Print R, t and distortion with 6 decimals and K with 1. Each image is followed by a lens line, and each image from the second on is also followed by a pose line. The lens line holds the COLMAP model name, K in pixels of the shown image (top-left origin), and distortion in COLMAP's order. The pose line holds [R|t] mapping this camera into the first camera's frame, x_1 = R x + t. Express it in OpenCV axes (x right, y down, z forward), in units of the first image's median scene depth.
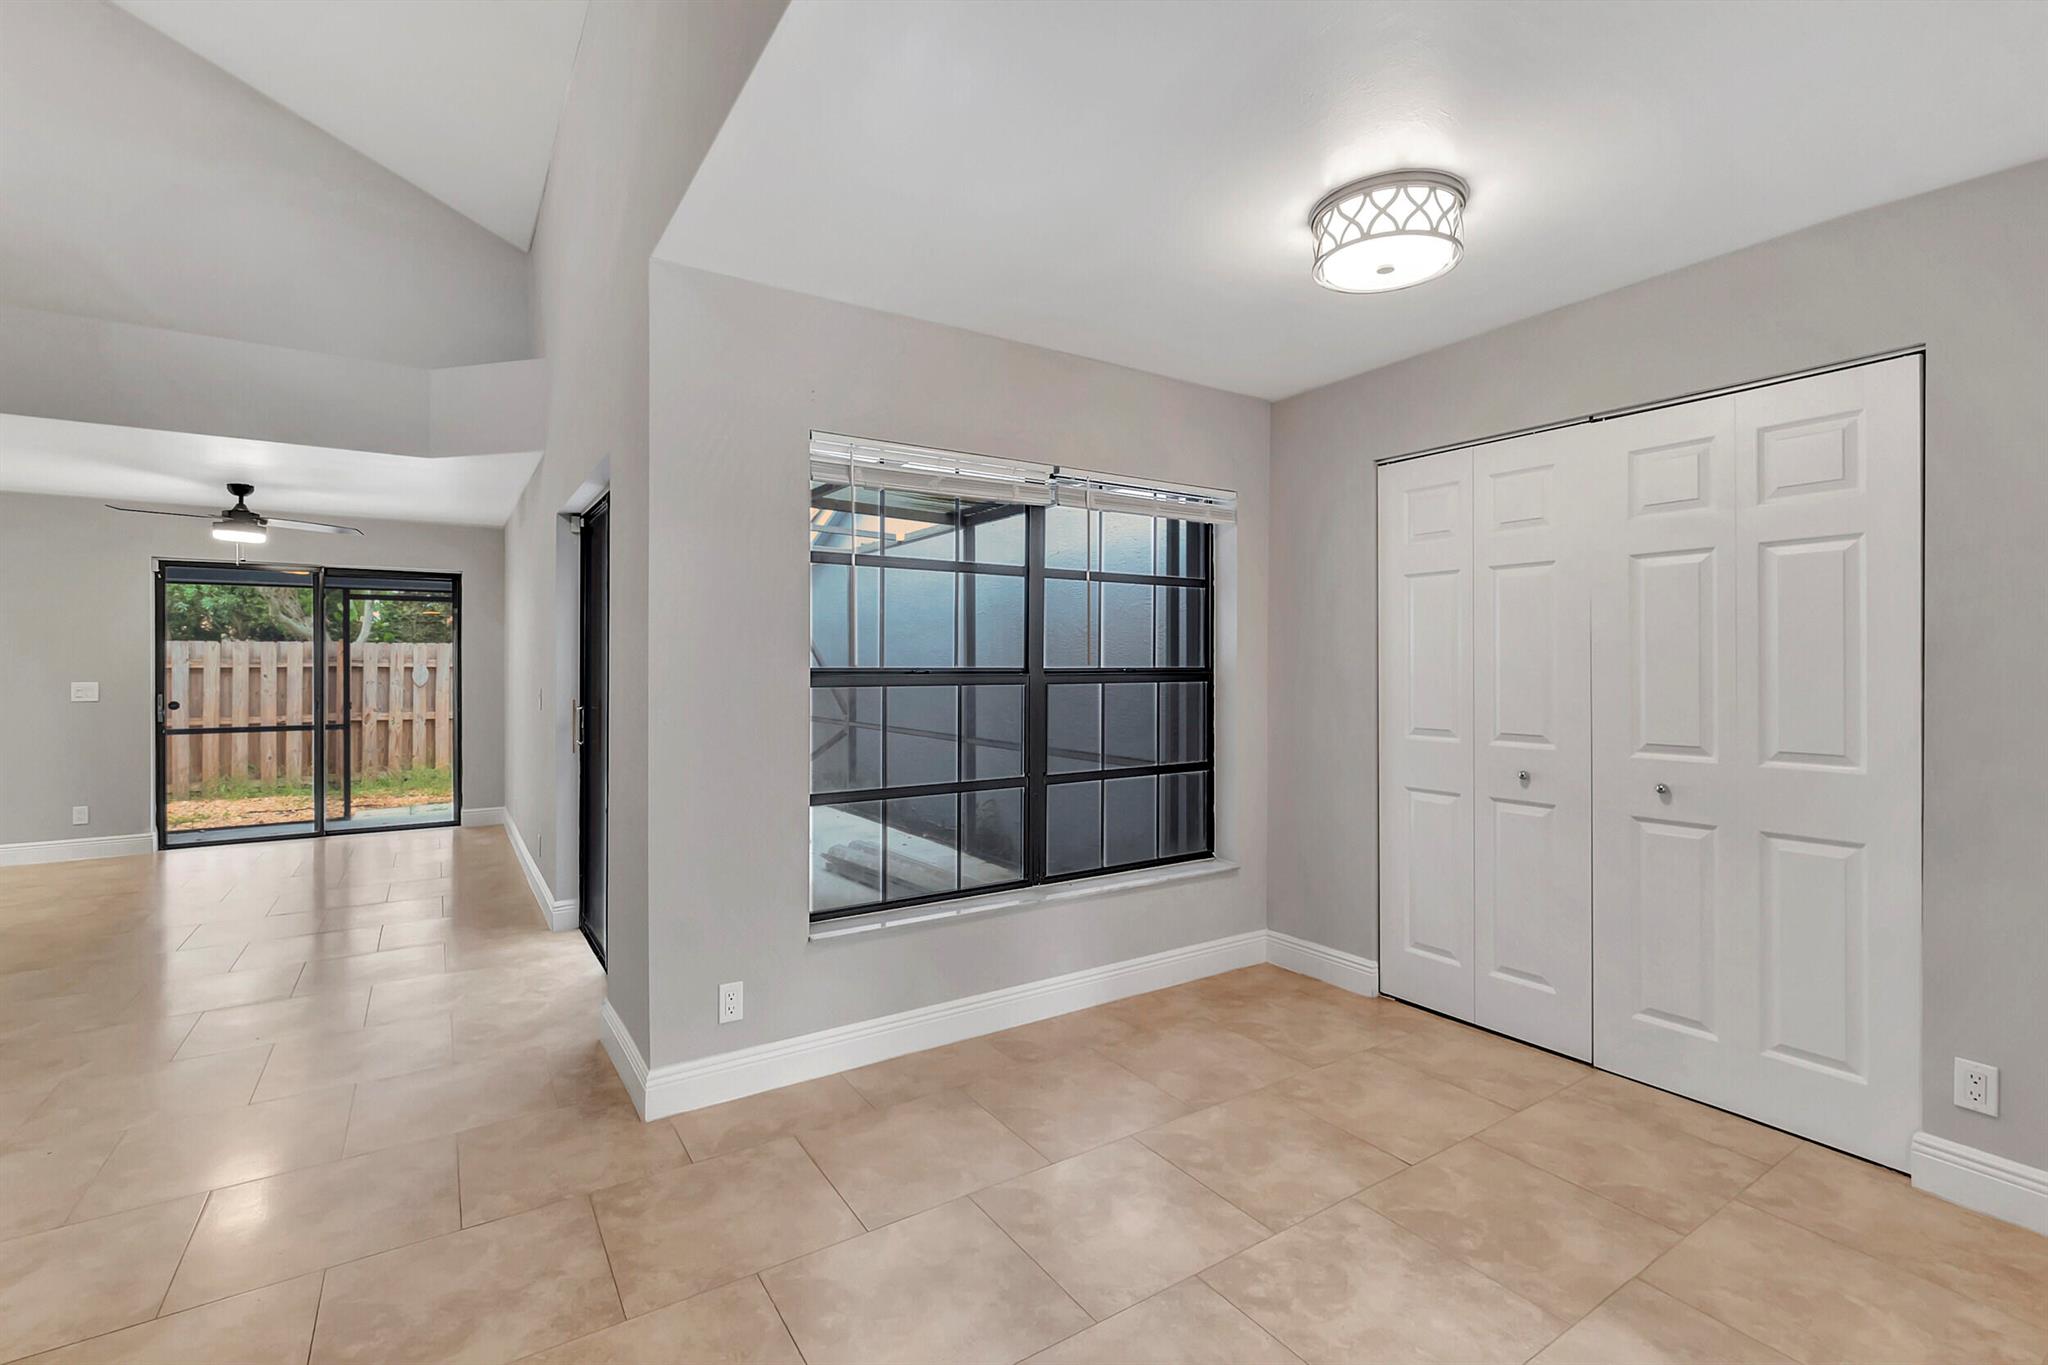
lens RADIAL K [[911.6, 0, 1021.9], [0, 911.6, 669.4], [0, 0, 1]] dist [0.003117, 0.000579]
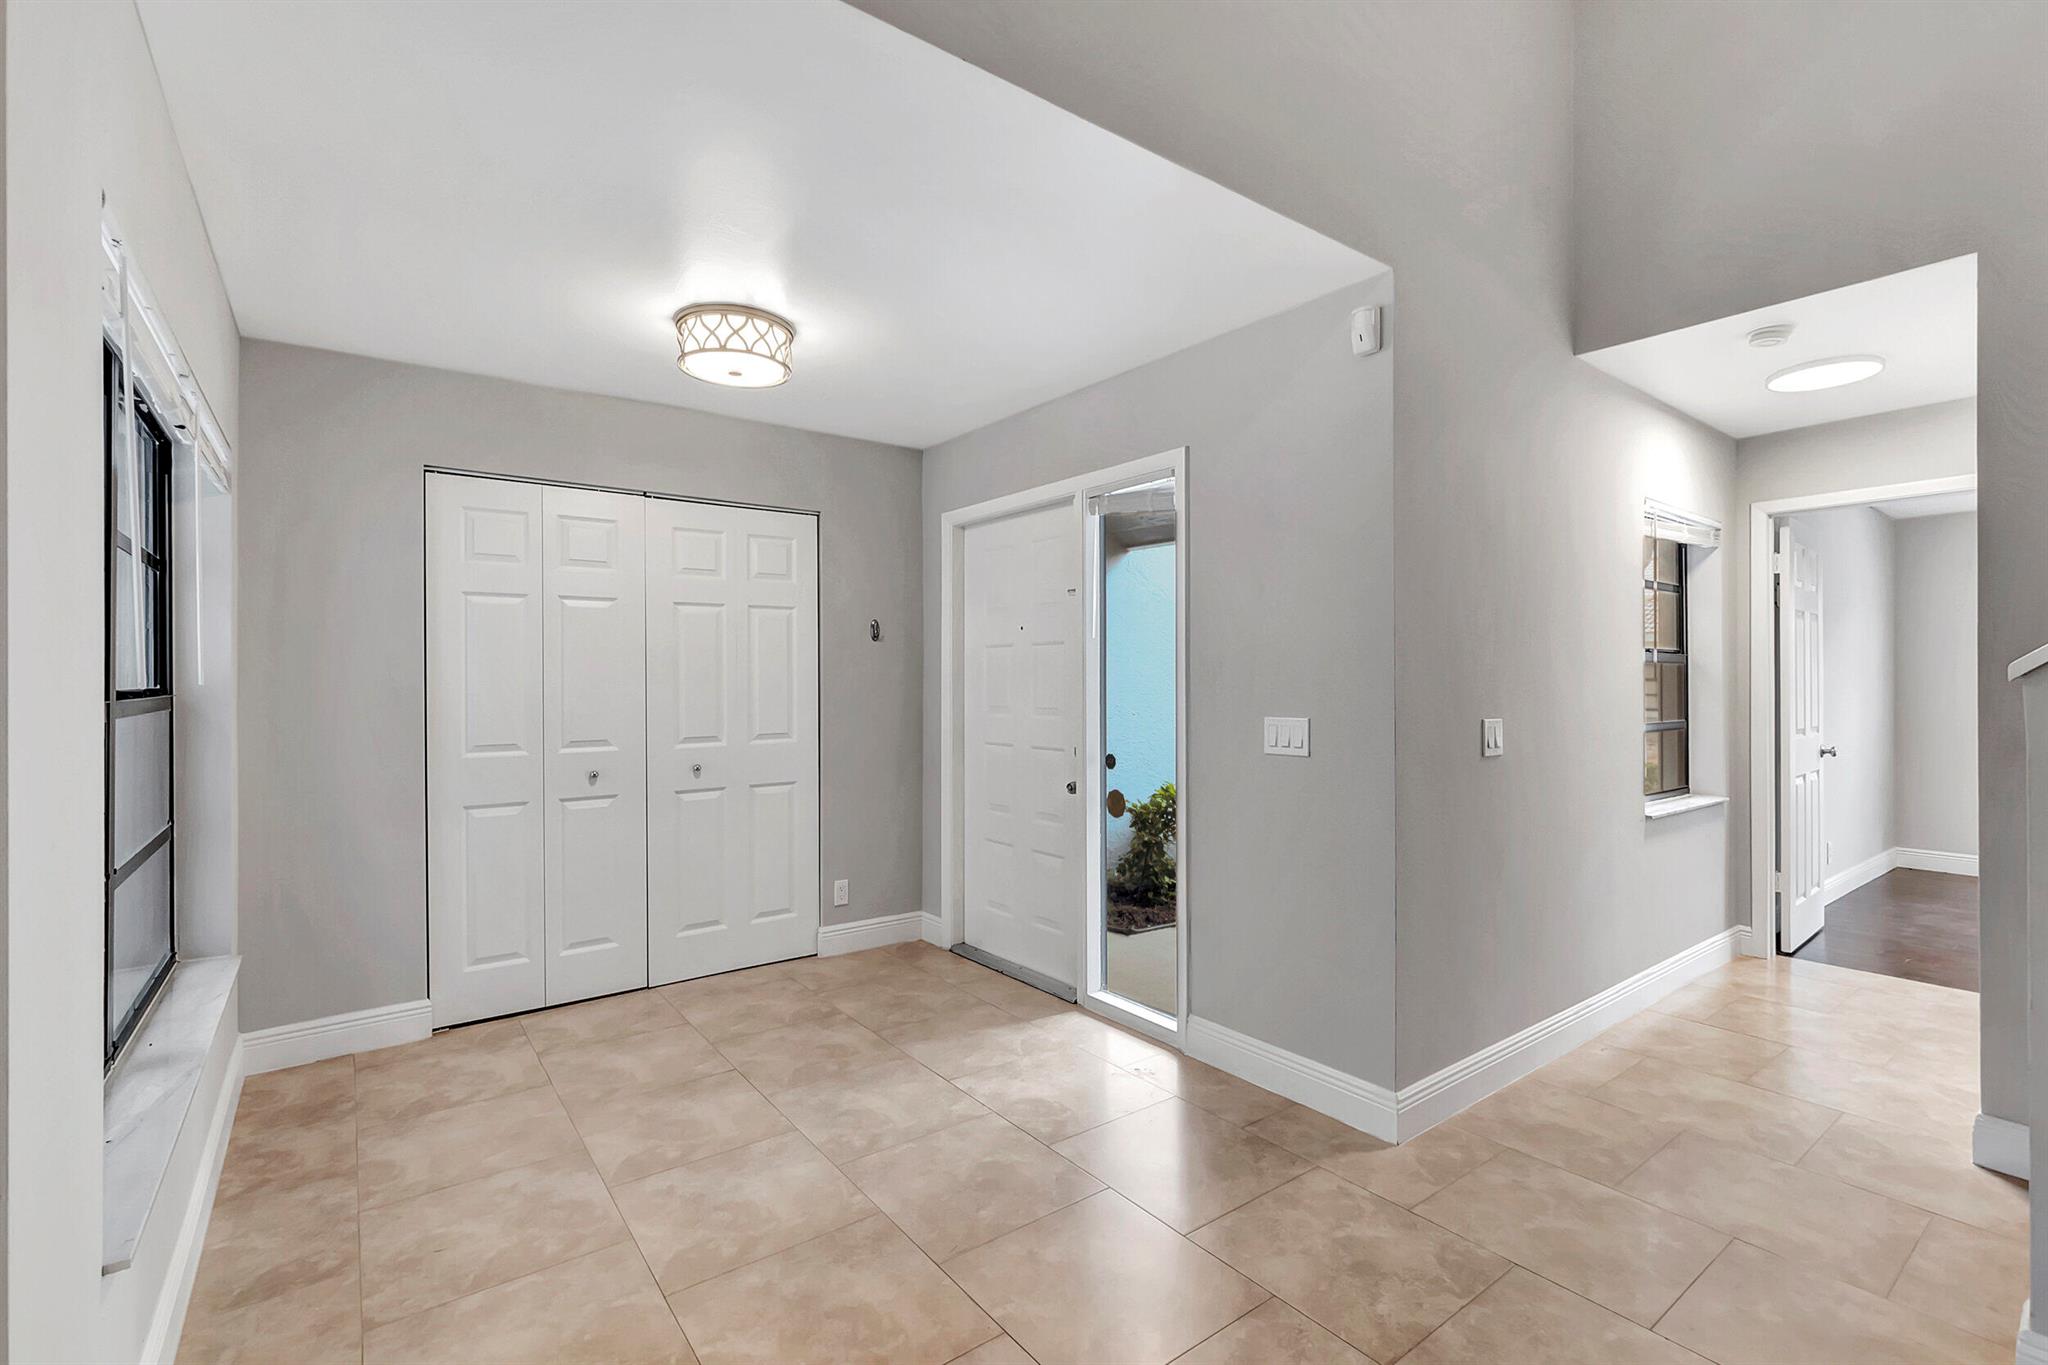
lens RADIAL K [[911.6, 0, 1020.8], [0, 911.6, 680.9], [0, 0, 1]] dist [0.003117, 0.000579]
pose [[-0.053672, -0.001954, 0.998557, -0.773487], [0.012340, 0.999920, 0.002620, -0.003101], [-0.998482, 0.012463, -0.053644, 0.579329]]
